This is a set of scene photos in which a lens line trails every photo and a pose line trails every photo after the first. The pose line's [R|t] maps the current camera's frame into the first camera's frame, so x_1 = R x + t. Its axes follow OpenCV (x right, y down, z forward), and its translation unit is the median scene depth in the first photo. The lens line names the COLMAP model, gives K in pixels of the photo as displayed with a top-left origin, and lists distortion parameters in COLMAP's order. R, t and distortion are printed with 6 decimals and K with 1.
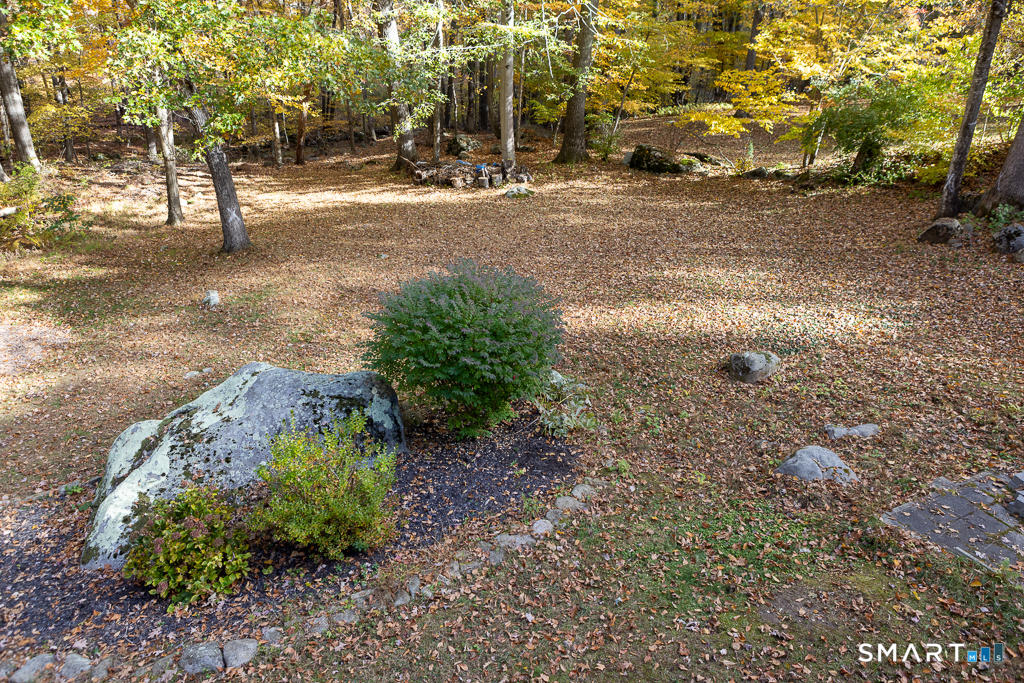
lens RADIAL K [[679.7, 0, 512.0], [0, 679.7, 341.5], [0, 0, 1]] dist [-0.023826, 0.002330]
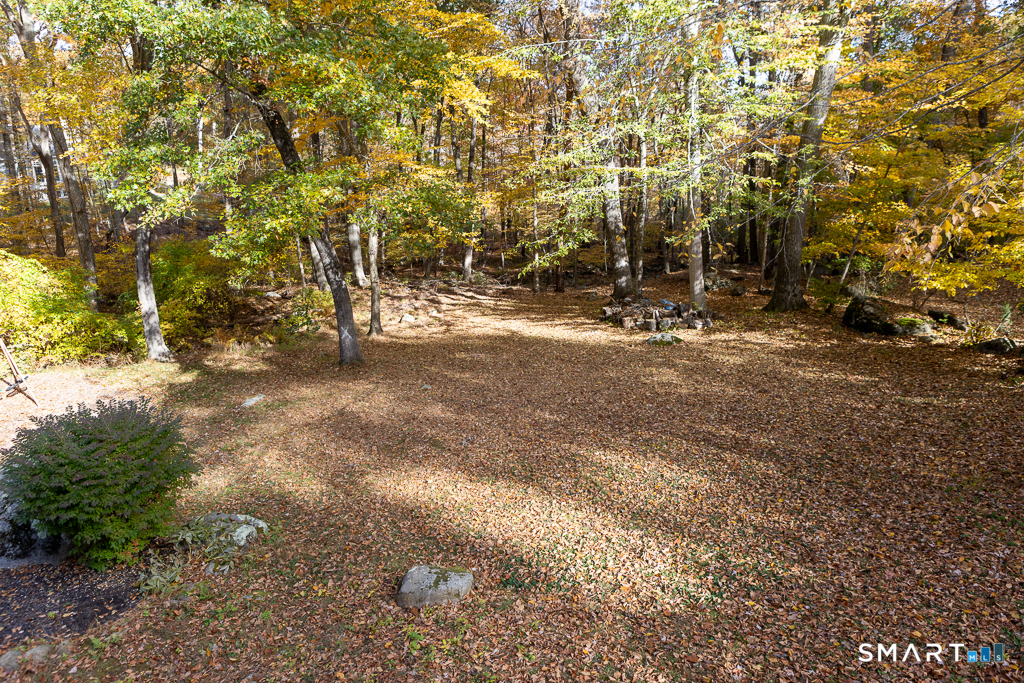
lens RADIAL K [[679.7, 0, 512.0], [0, 679.7, 341.5], [0, 0, 1]] dist [-0.023826, 0.002330]
pose [[0.826388, 0.101818, -0.553819, 0.315058], [-0.198978, 0.972868, -0.118049, -0.063340], [0.526773, 0.207752, 0.824226, 0.134040]]
